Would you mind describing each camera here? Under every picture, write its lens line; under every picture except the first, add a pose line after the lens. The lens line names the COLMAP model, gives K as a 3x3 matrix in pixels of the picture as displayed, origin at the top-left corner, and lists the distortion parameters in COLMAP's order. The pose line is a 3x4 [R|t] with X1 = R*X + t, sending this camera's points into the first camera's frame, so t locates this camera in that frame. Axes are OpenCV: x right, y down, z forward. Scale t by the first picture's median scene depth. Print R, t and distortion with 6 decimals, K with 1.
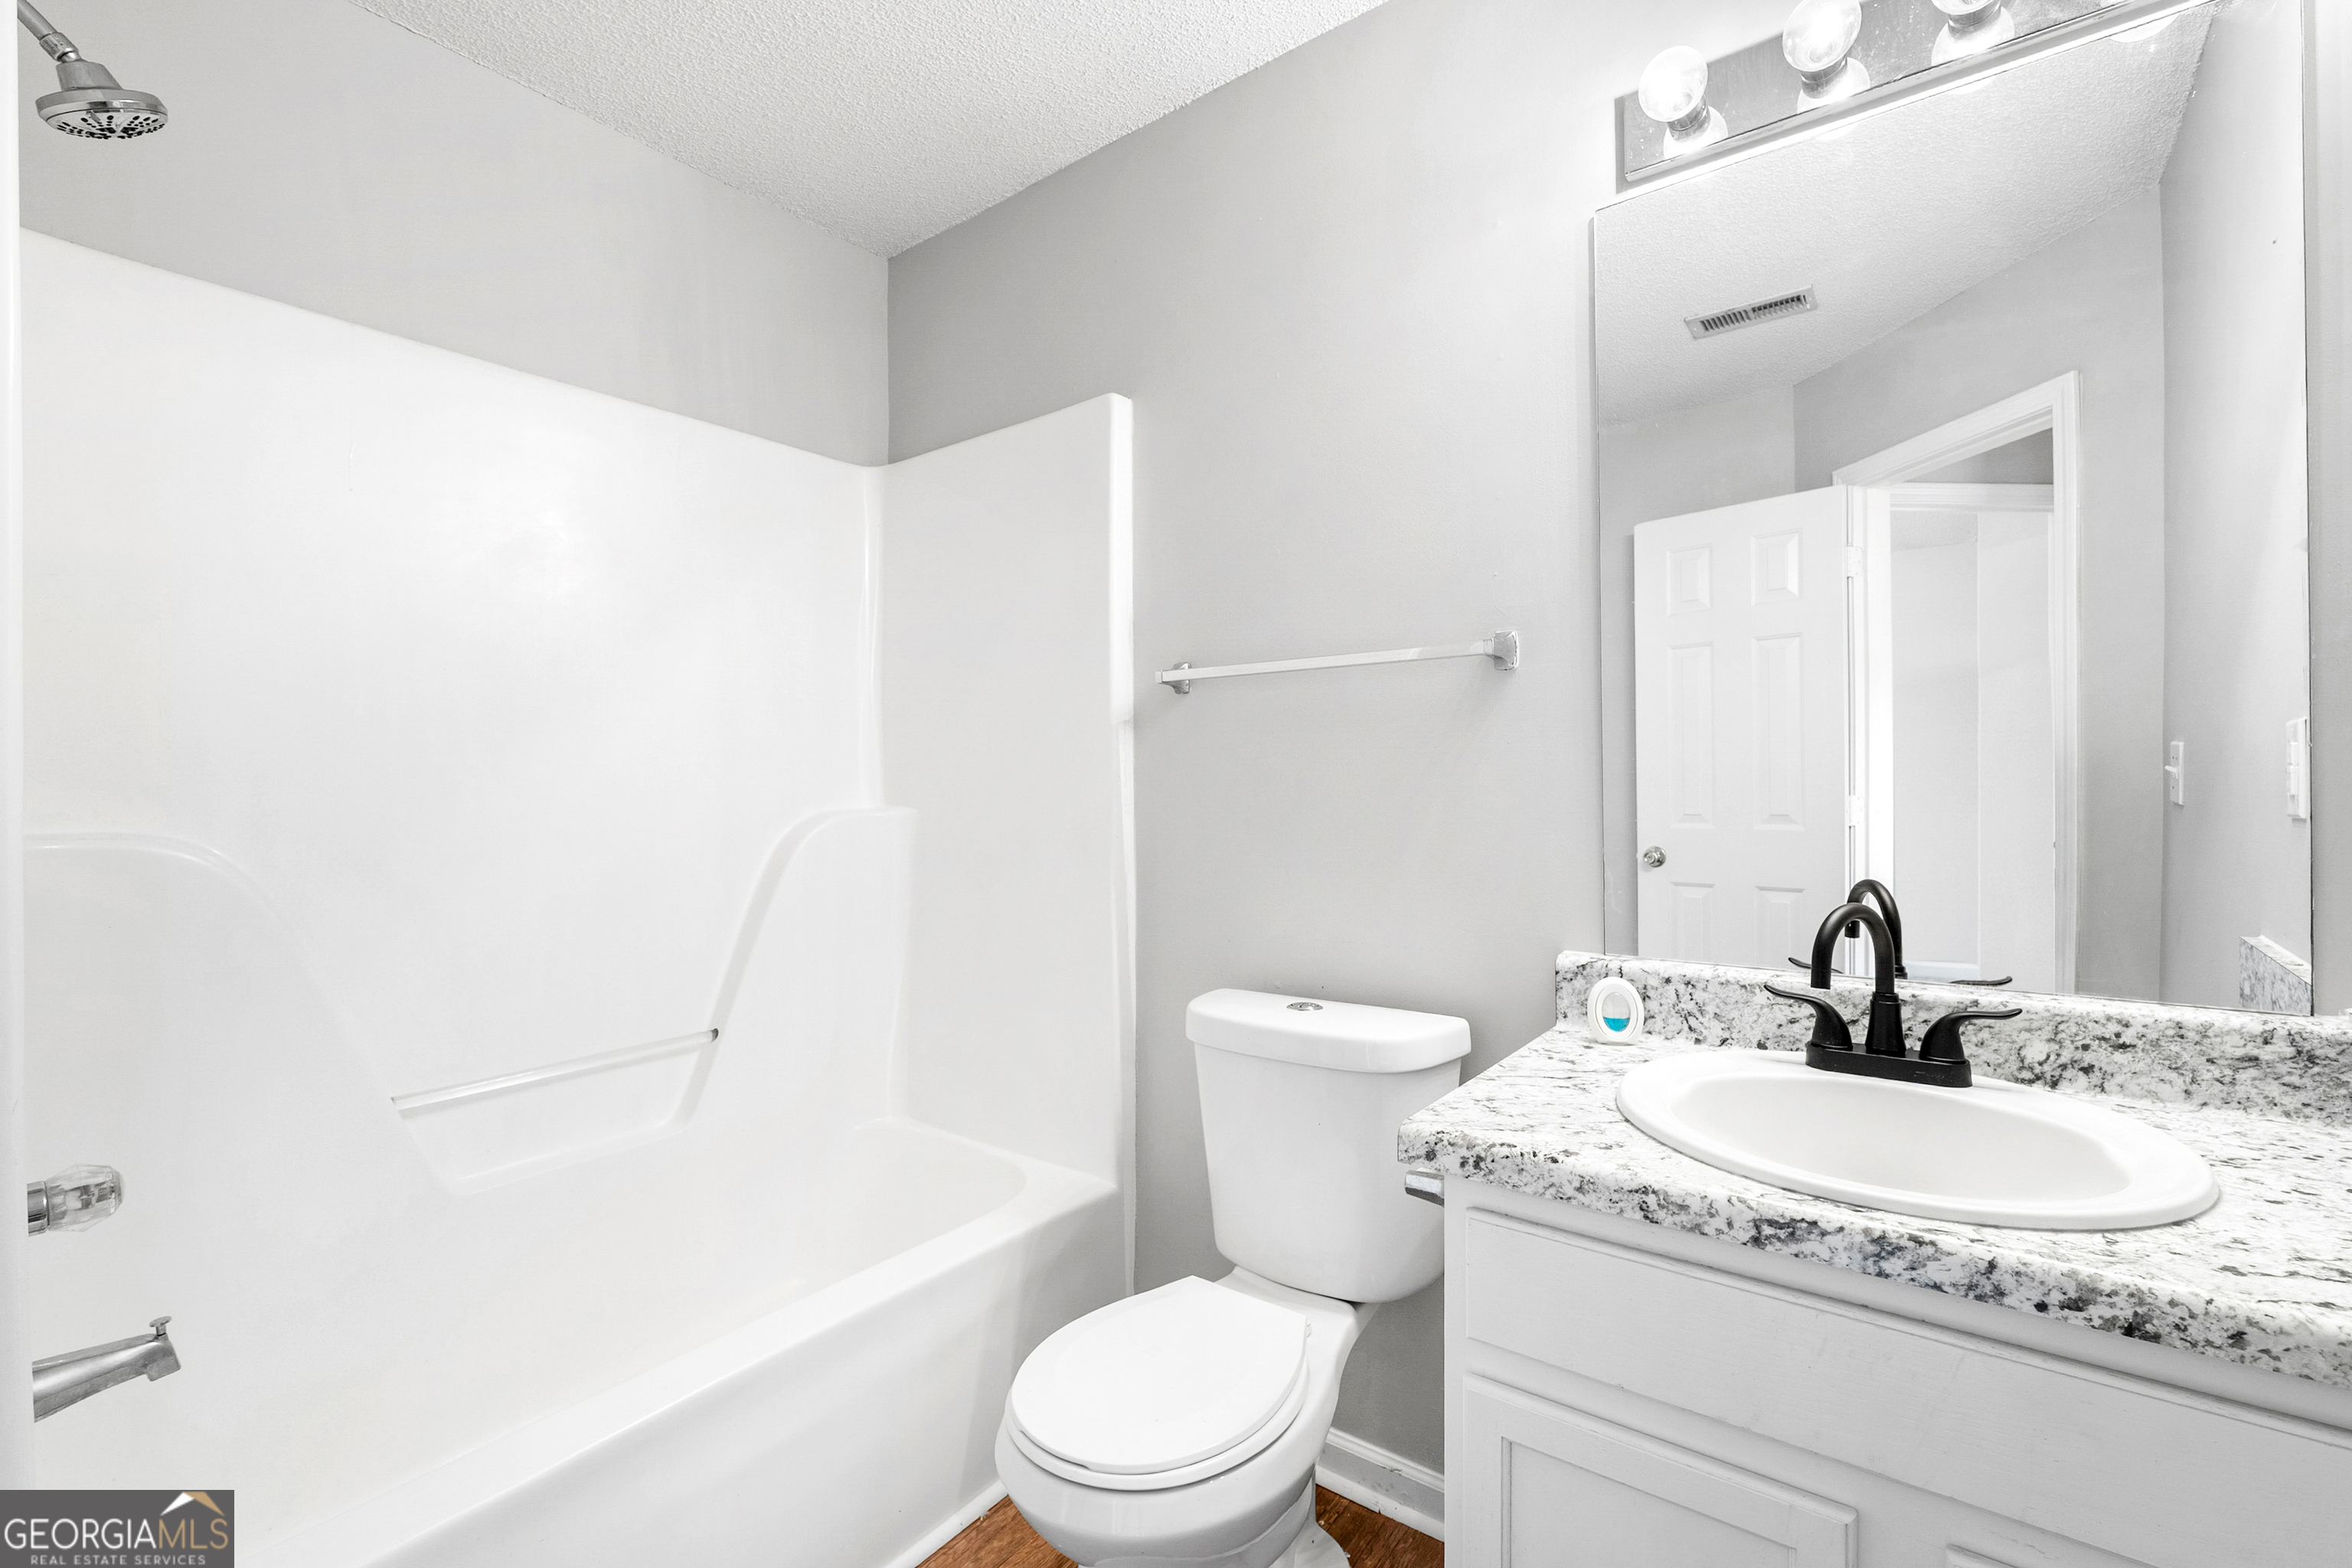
lens RADIAL K [[1010.7, 0, 1175.9], [0, 1010.7, 797.5], [0, 0, 1]] dist [-0.001717, -0.000605]
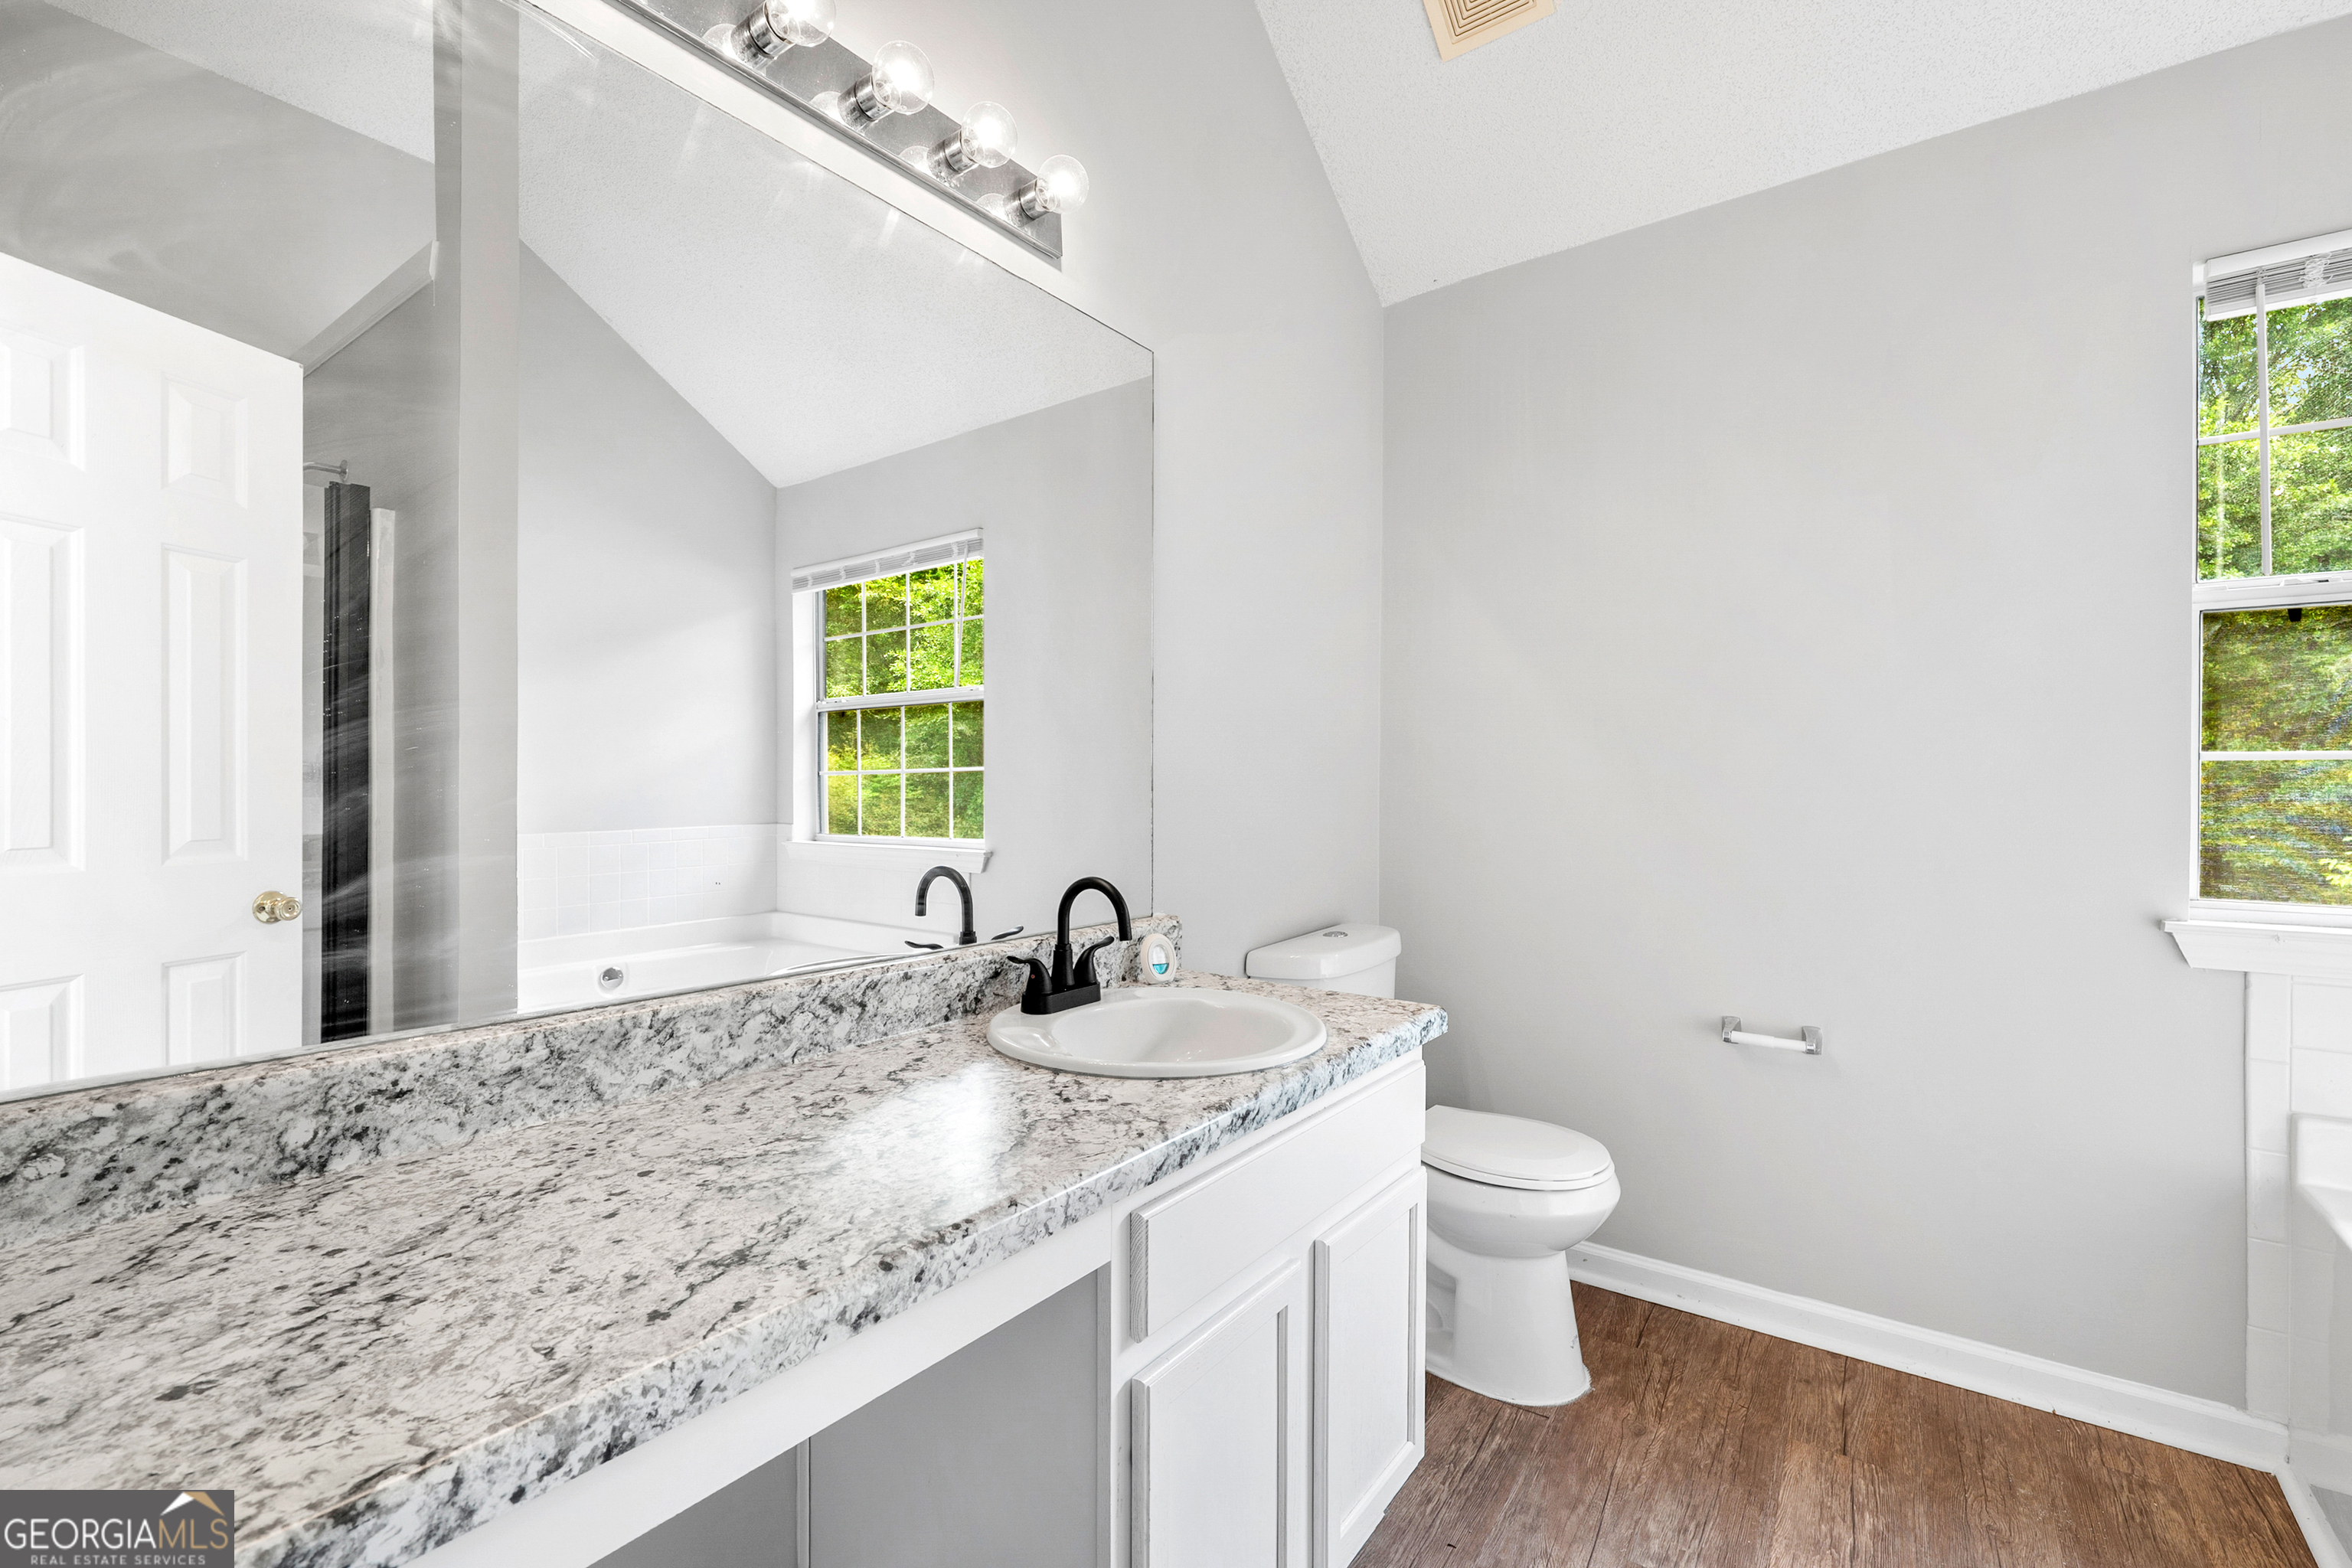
lens RADIAL K [[1010.7, 0, 1175.9], [0, 1010.7, 797.5], [0, 0, 1]] dist [-0.001717, -0.000605]
pose [[-0.010813, 0.003766, 0.999934, 0.076401], [-0.000880, 0.999992, -0.003776, -0.002667], [-0.999941, -0.000921, -0.010810, 0.359648]]
